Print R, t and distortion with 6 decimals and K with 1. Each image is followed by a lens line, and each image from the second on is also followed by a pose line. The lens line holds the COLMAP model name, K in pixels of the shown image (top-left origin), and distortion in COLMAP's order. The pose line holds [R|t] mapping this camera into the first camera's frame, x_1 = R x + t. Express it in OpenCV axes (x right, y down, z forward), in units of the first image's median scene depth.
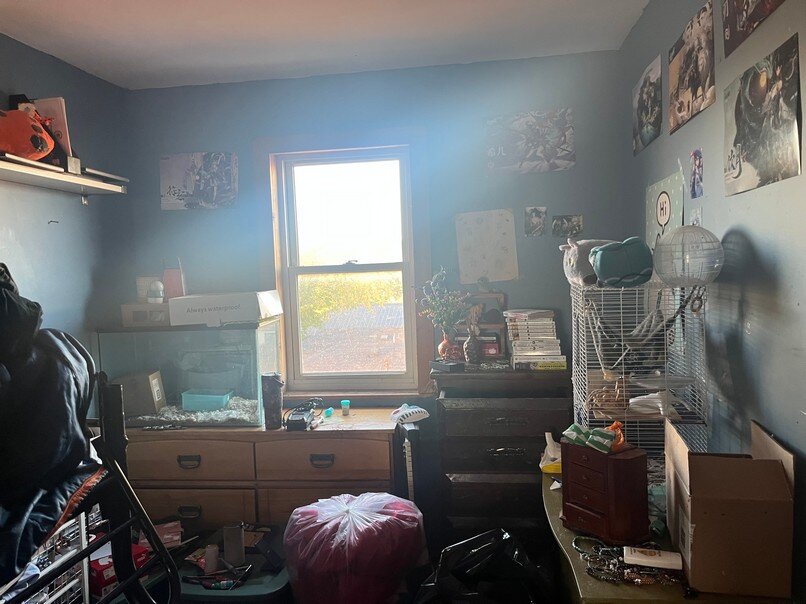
lens RADIAL K [[614.1, 0, 403.0], [0, 614.1, 302.0], [0, 0, 1]] dist [0.008613, -0.004838]
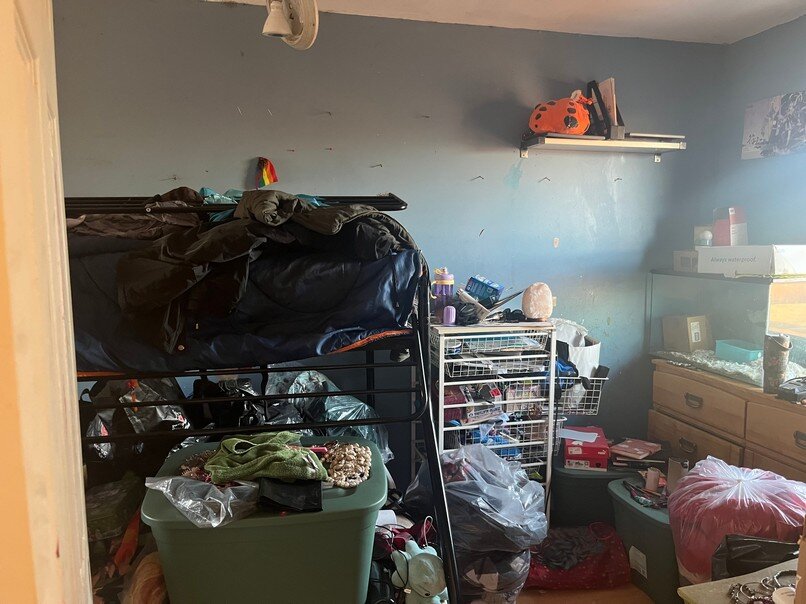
lens RADIAL K [[610.0, 0, 402.9], [0, 610.0, 310.2], [0, 0, 1]] dist [-0.003113, -0.005536]
pose [[0.376906, 0.150742, -0.913903, 0.400934], [-0.061665, 0.988563, 0.137625, -0.011208], [0.924197, 0.004484, 0.381891, 0.125709]]
